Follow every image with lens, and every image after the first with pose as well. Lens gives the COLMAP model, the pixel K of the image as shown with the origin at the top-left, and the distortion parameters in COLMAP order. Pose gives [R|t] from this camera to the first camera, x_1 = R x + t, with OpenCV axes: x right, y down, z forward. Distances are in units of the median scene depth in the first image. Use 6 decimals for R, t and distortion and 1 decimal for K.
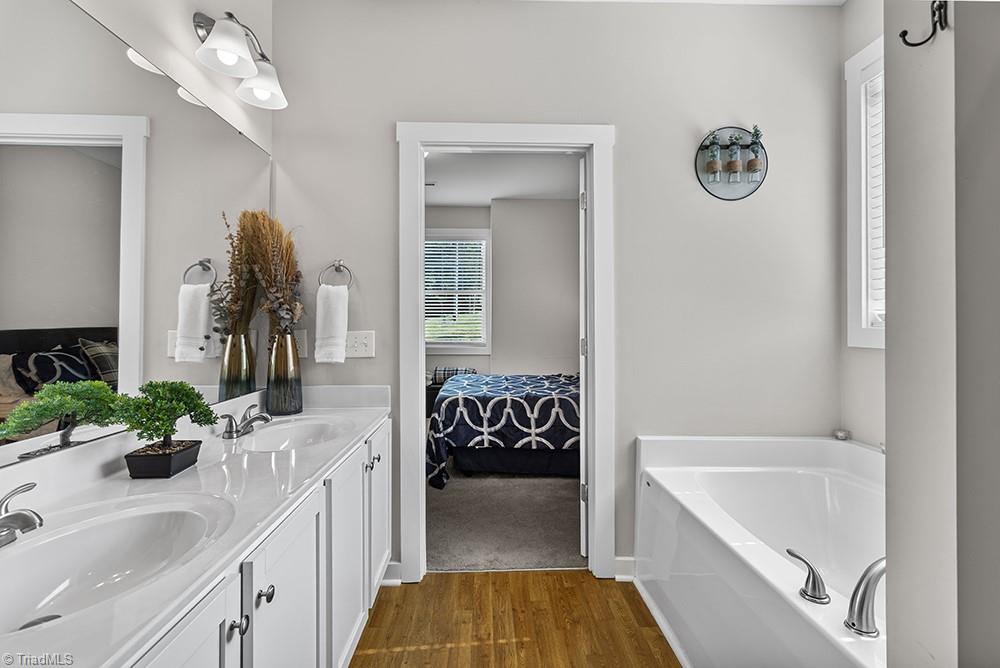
lens RADIAL K [[469.8, 0, 511.1], [0, 469.8, 322.4], [0, 0, 1]] dist [0.004186, -0.000332]
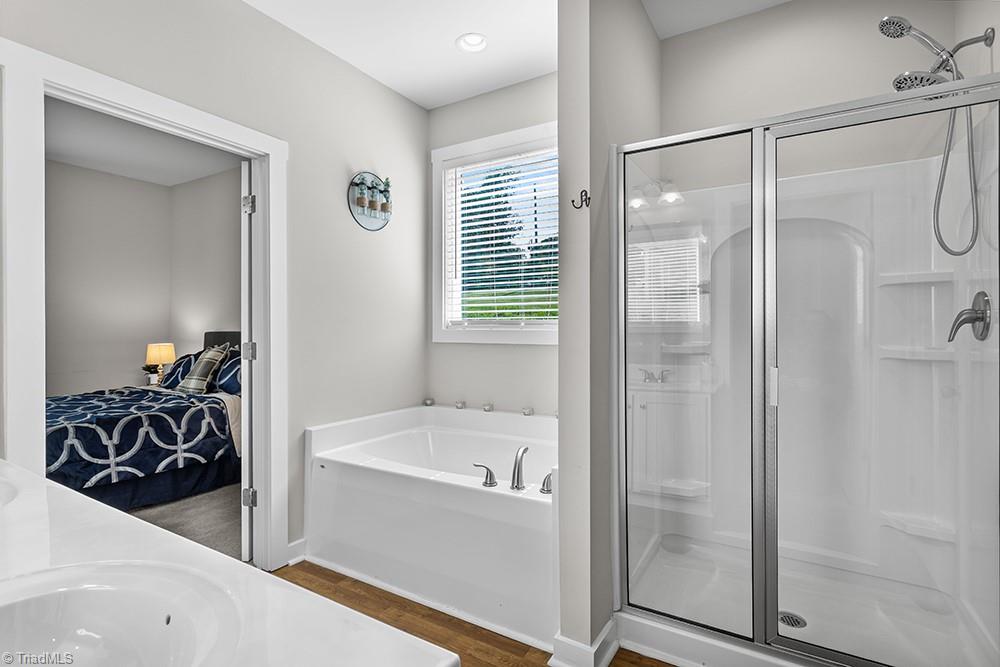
lens RADIAL K [[469.8, 0, 492.3], [0, 469.8, 326.2], [0, 0, 1]] dist [0.004186, -0.000332]
pose [[0.560311, -0.000716, 0.828282, -0.406247], [0.000075, 1.000000, 0.000814, -0.000489], [-0.828282, -0.000394, 0.560311, 0.011547]]
